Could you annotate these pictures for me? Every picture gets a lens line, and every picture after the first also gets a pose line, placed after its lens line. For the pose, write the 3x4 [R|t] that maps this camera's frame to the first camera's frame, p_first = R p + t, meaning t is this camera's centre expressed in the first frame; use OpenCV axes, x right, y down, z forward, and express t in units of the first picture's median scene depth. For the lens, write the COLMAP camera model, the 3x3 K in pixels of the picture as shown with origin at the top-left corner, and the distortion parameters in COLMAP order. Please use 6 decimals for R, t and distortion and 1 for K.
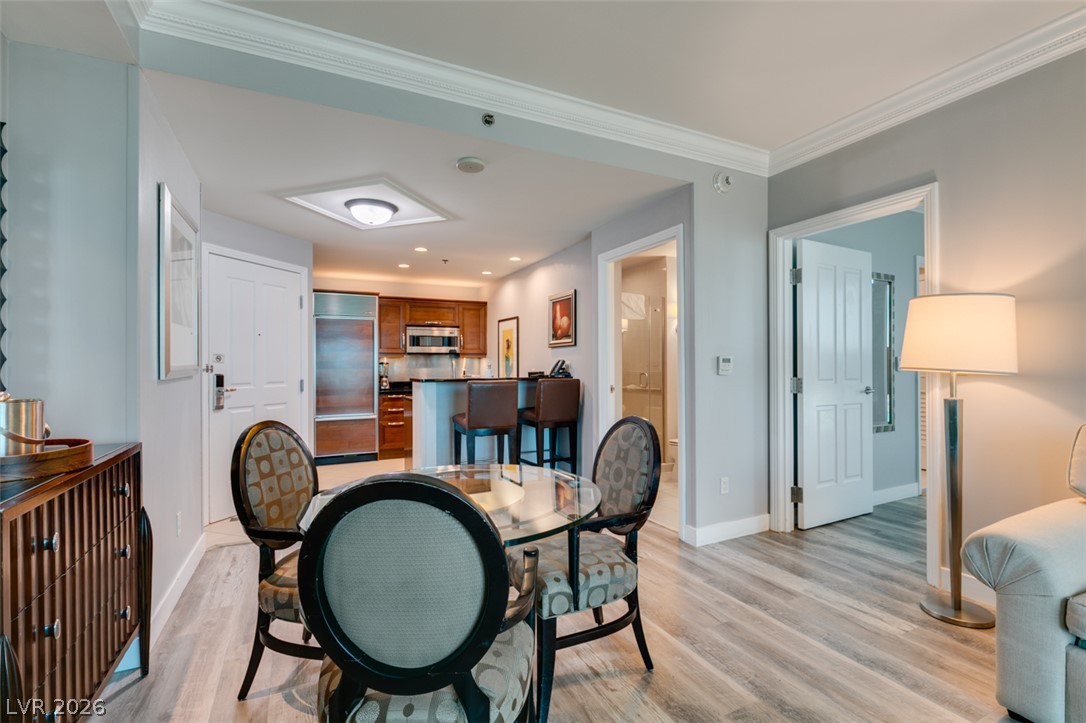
lens RADIAL K [[487.0, 0, 539.3], [0, 487.0, 364.1], [0, 0, 1]] dist [-0.002387, -0.000491]
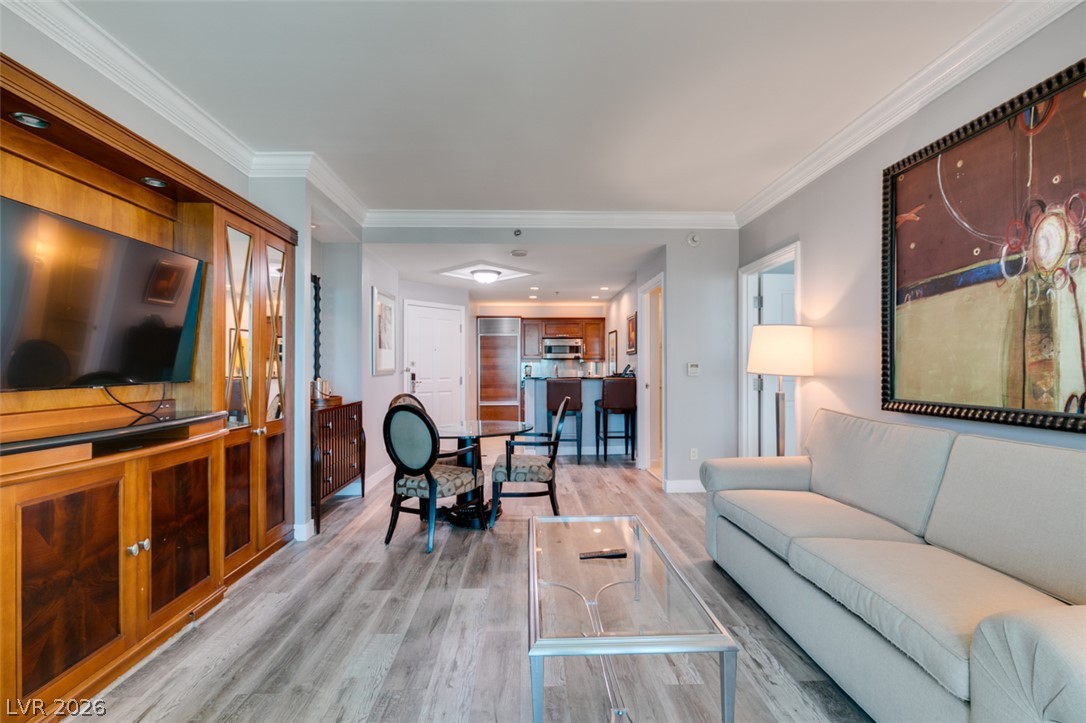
lens RADIAL K [[484.7, 0, 540.1], [0, 484.7, 365.5], [0, 0, 1]] dist [-0.002506, -0.000686]
pose [[0.911492, 0.000948, -0.411316, 0.524495], [-0.000555, 0.999999, 0.001076, -0.009106], [0.411317, -0.000753, 0.911492, -0.446330]]
